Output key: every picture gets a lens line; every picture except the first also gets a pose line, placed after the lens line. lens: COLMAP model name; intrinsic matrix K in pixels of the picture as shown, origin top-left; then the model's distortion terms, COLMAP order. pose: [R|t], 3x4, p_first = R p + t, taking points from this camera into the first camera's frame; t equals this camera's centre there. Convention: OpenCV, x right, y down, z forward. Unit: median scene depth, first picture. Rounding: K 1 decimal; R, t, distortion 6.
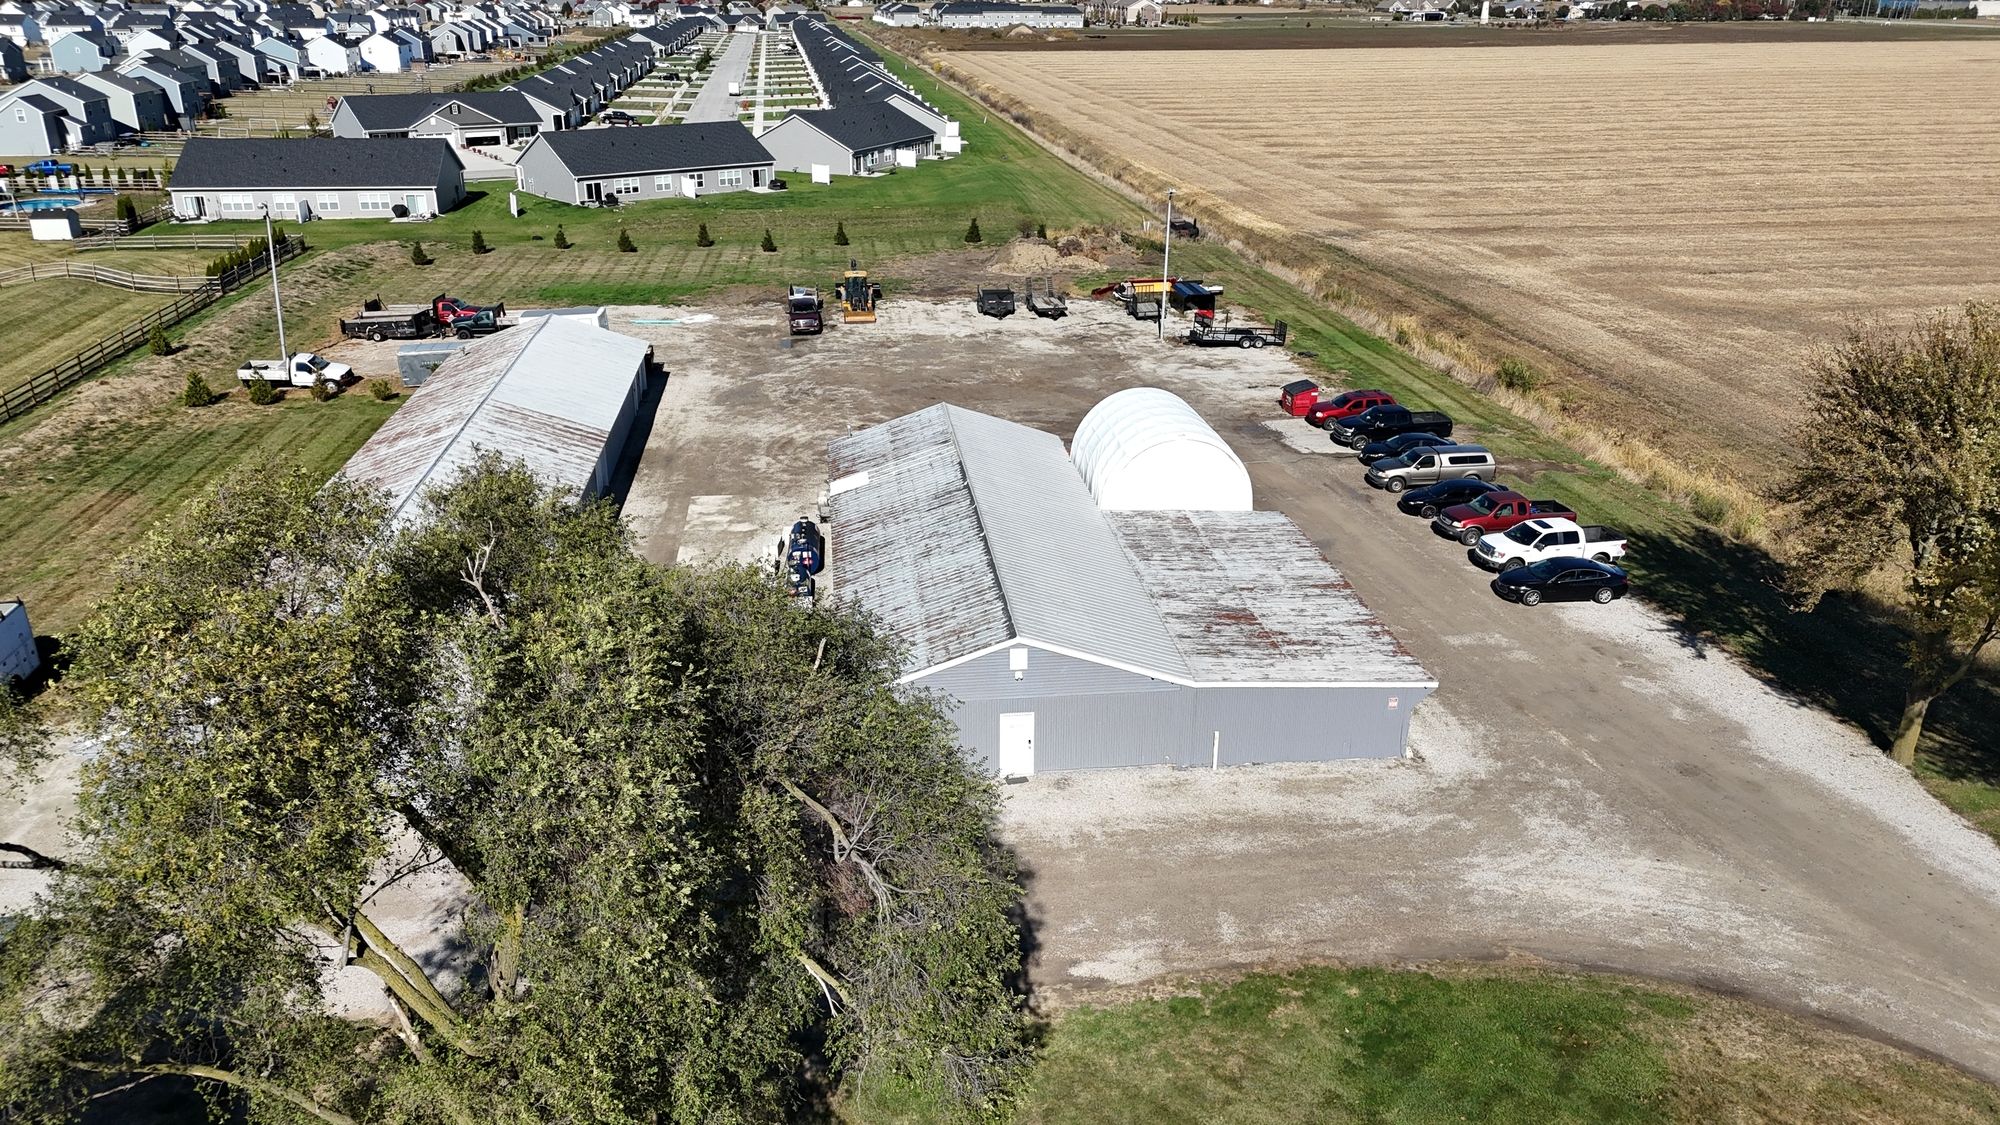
lens RADIAL K [[1453.8, 0, 998.0], [0, 1453.8, 567.5], [0, 0, 1]] dist [0.088853, -0.091930]
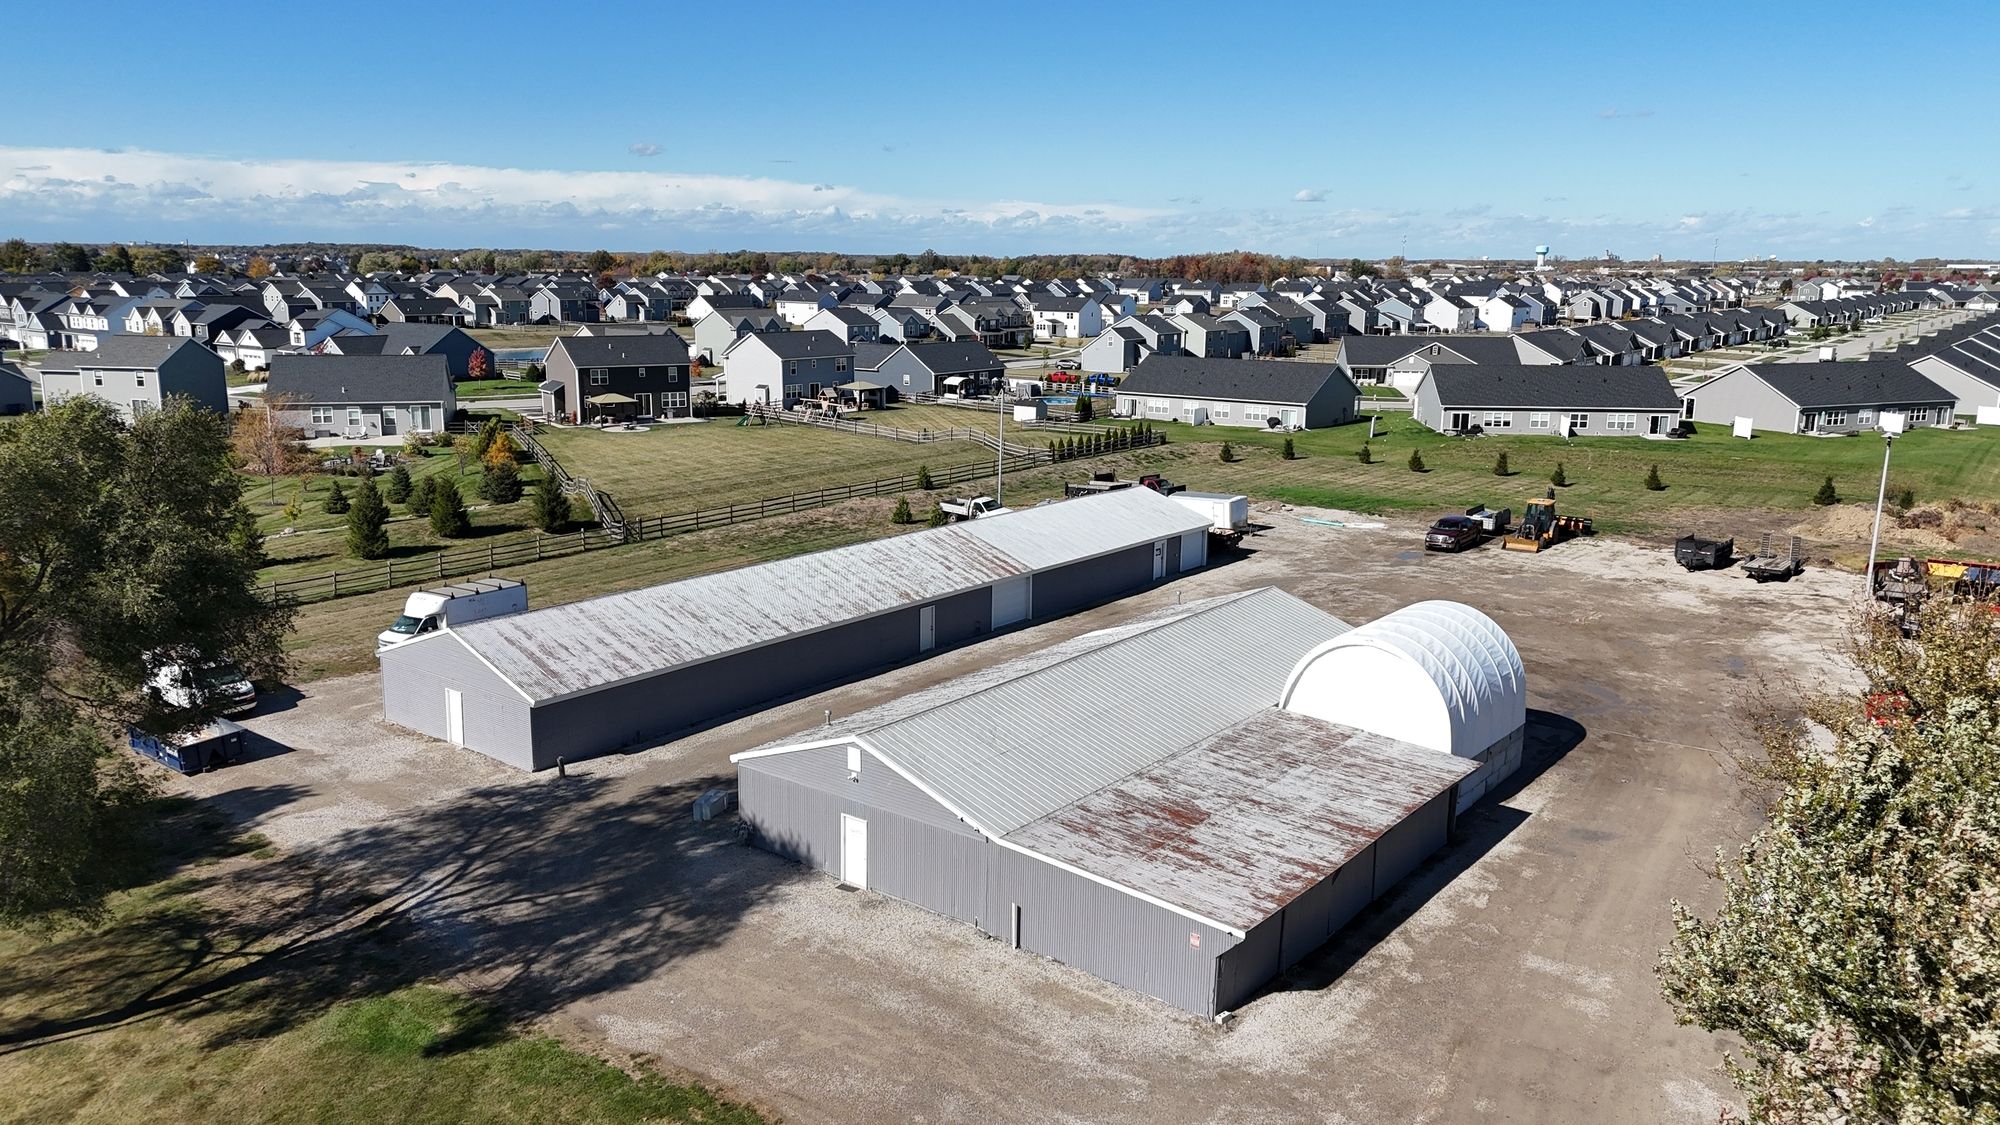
lens RADIAL K [[1459.7, 0, 996.6], [0, 1459.7, 563.5], [0, 0, 1]] dist [0.085318, -0.085583]
pose [[0.709100, 0.147897, -0.689423, 0.244346], [-0.268490, 0.960732, -0.070054, -0.007014], [0.651990, 0.234778, 0.720964, 0.100773]]
